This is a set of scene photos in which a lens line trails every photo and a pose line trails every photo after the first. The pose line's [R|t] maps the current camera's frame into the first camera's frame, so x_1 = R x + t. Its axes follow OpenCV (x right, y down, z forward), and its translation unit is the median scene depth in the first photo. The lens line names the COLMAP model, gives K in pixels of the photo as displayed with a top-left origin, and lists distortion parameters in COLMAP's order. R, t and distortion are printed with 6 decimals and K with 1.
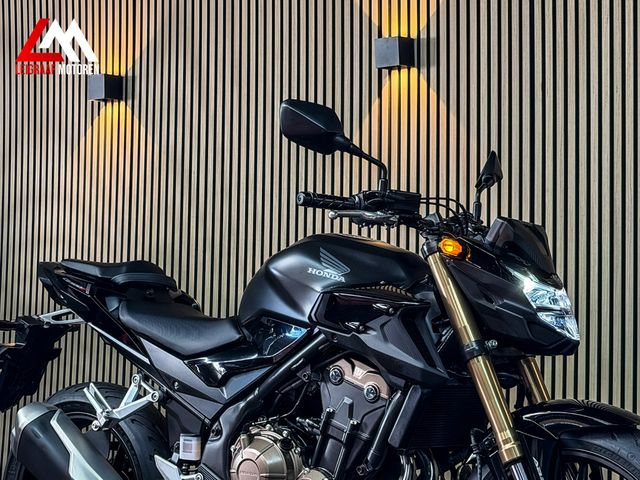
lens RADIAL K [[1442.7, 0, 320.0], [0, 1442.7, 240.0], [0, 0, 1]] dist [-0.000345, 0.054660]
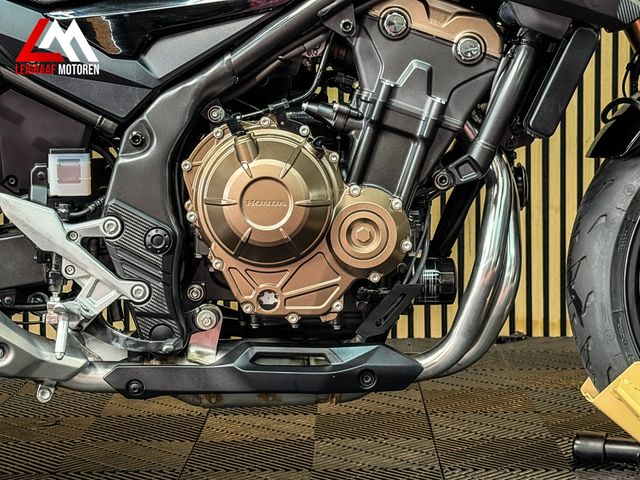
lens RADIAL K [[1416.9, 0, 320.0], [0, 1416.9, 240.0], [0, 0, 1]] dist [0.112157, 0.058244]
pose [[0.804324, -0.092436, 0.586958, -0.338096], [-0.003342, 0.987106, 0.160032, 0.084712], [-0.594182, -0.130679, 0.793644, 0.530224]]
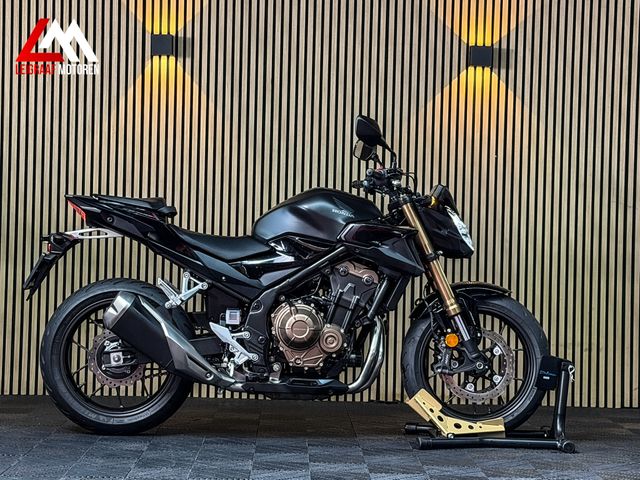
lens RADIAL K [[1416.9, 0, 320.0], [0, 1416.9, 240.0], [0, 0, 1]] dist [0.112157, 0.058244]
pose [[0.779223, 0.000756, 0.626746, -1.032141], [-0.047482, 0.997197, 0.057832, -0.038760], [-0.624946, -0.074823, 0.777074, -0.292714]]
